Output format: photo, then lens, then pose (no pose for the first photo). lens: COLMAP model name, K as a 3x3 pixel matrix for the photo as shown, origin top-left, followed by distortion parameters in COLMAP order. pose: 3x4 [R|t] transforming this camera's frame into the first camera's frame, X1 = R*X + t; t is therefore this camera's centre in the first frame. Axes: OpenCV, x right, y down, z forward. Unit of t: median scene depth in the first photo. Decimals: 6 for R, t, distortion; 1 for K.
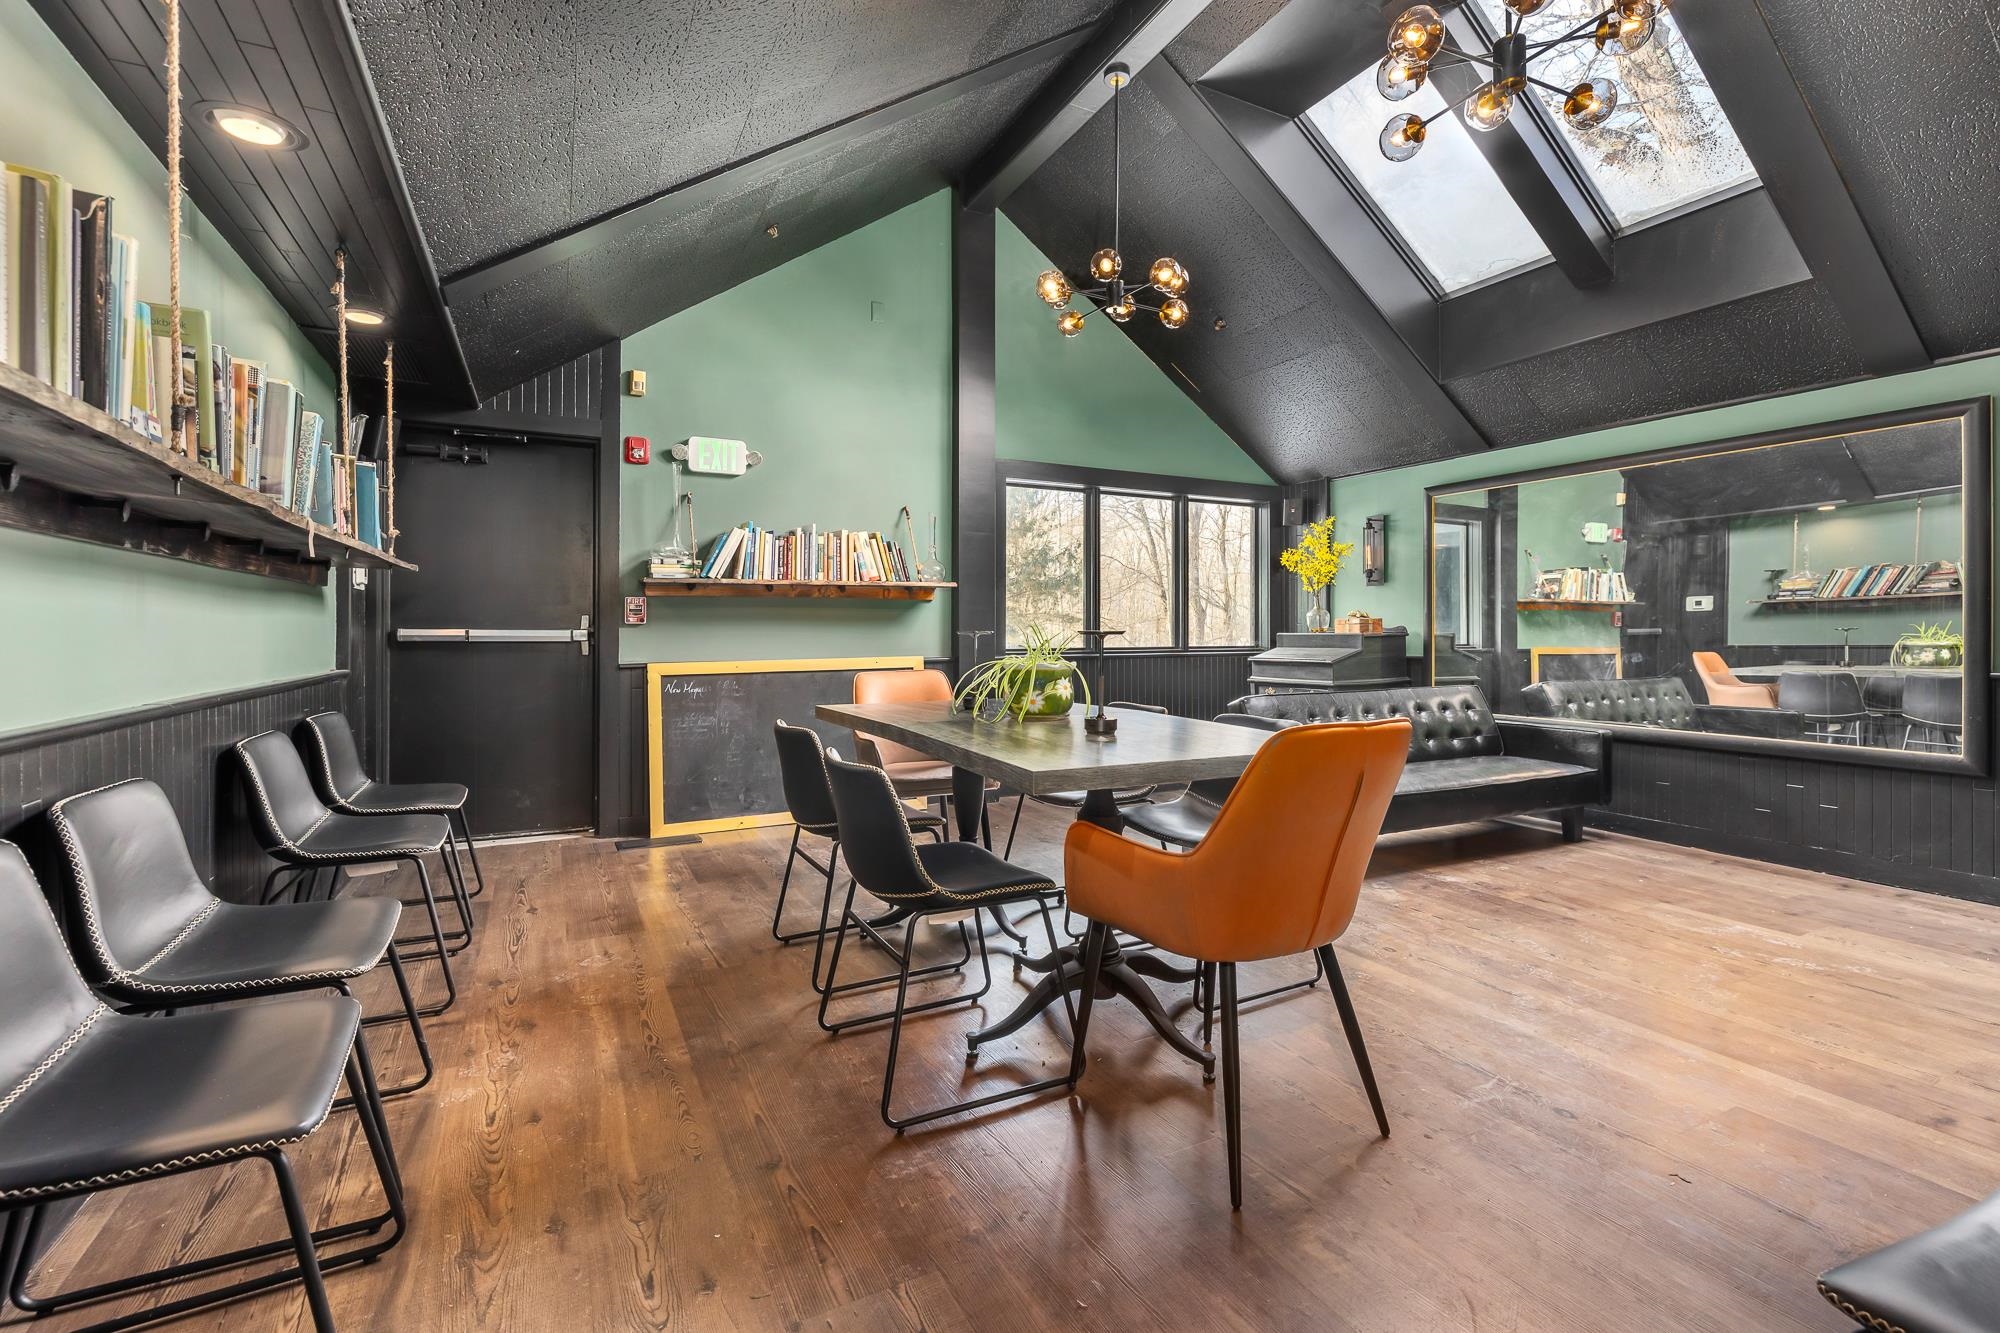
lens RADIAL K [[881.6, 0, 999.7], [0, 881.6, 631.7], [0, 0, 1]] dist [0.000348, -0.000937]
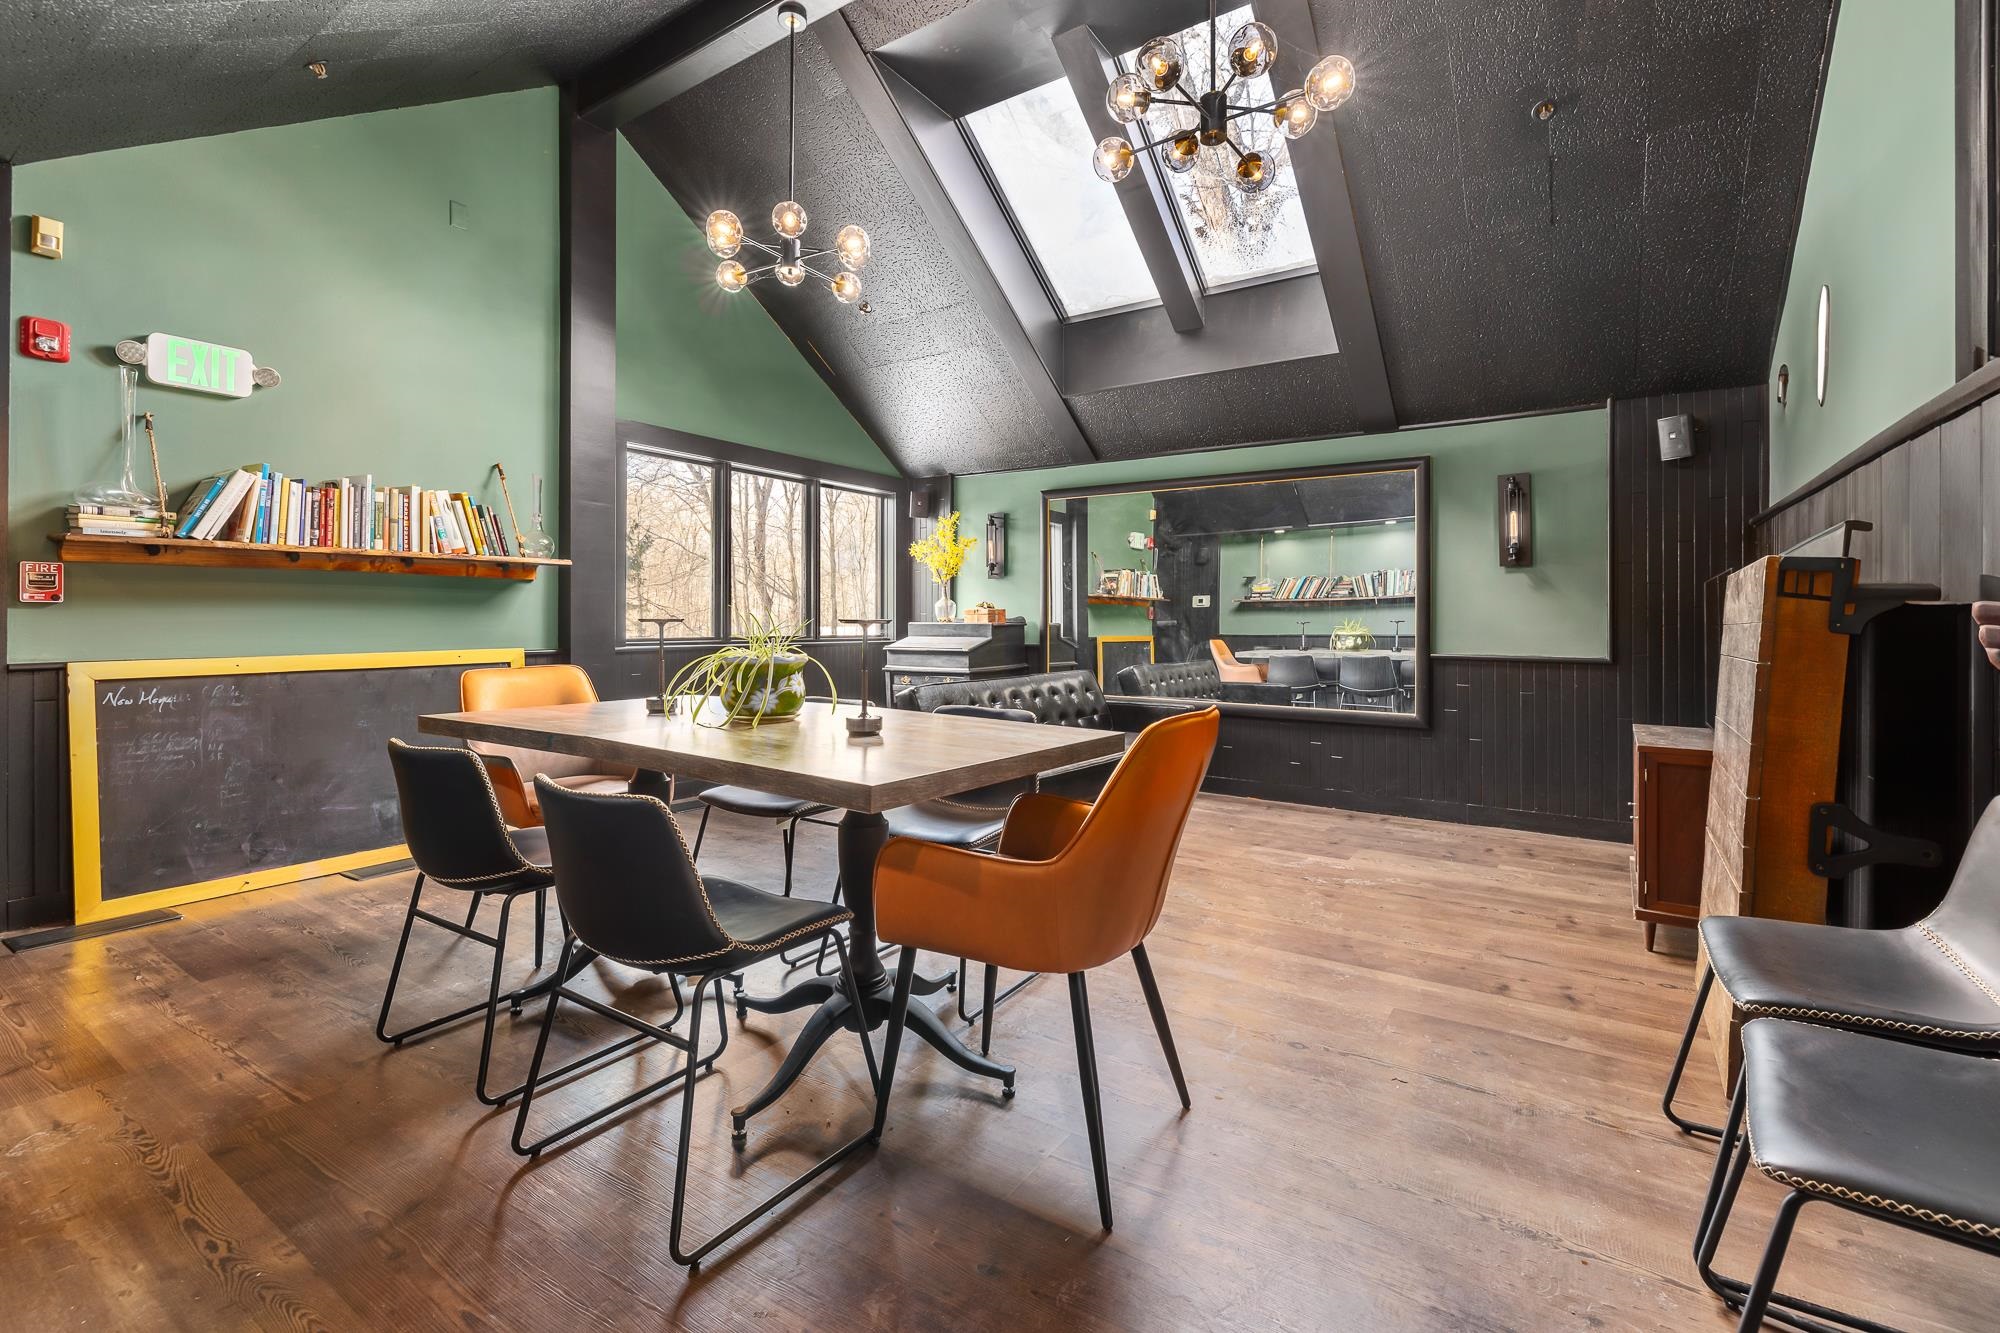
lens RADIAL K [[873.9, 0, 1004.7], [0, 873.9, 623.5], [0, 0, 1]] dist [0.001235, -0.001151]
pose [[0.874674, 0.005679, 0.484679, -0.099569], [-0.007270, 0.999973, 0.001402, 0.000476], [-0.484657, -0.004750, 0.874691, 0.080618]]
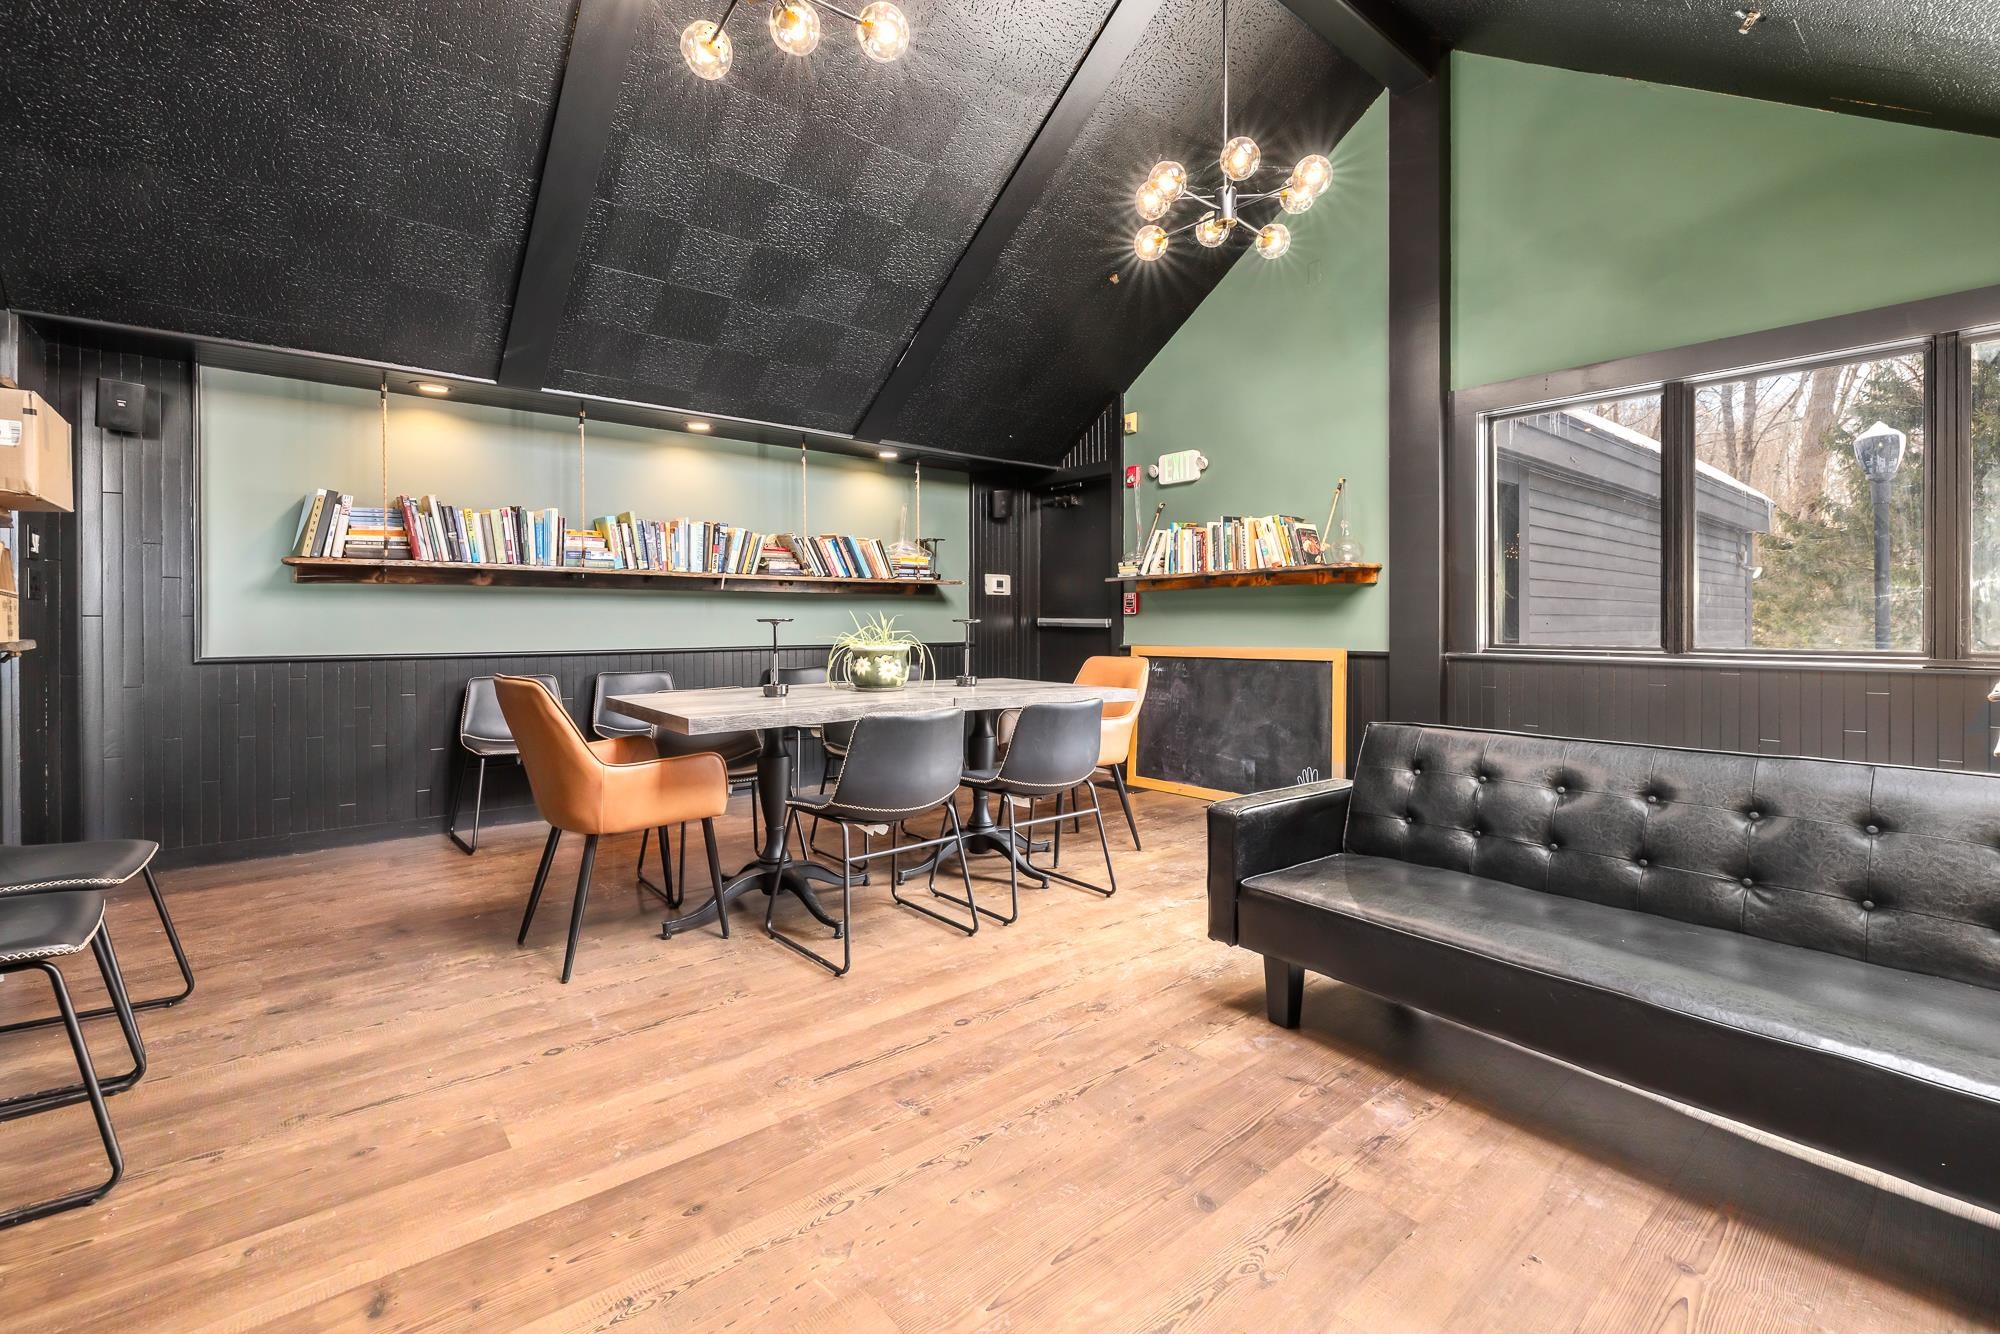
lens RADIAL K [[864.6, 0, 990.5], [0, 864.6, 602.6], [0, 0, 1]] dist [0.000202, -0.000214]
pose [[0.212575, -0.020368, -0.976932, 0.748361], [-0.003042, 0.999764, -0.021506, 0.002534], [0.977140, 0.007544, 0.212463, 0.532698]]
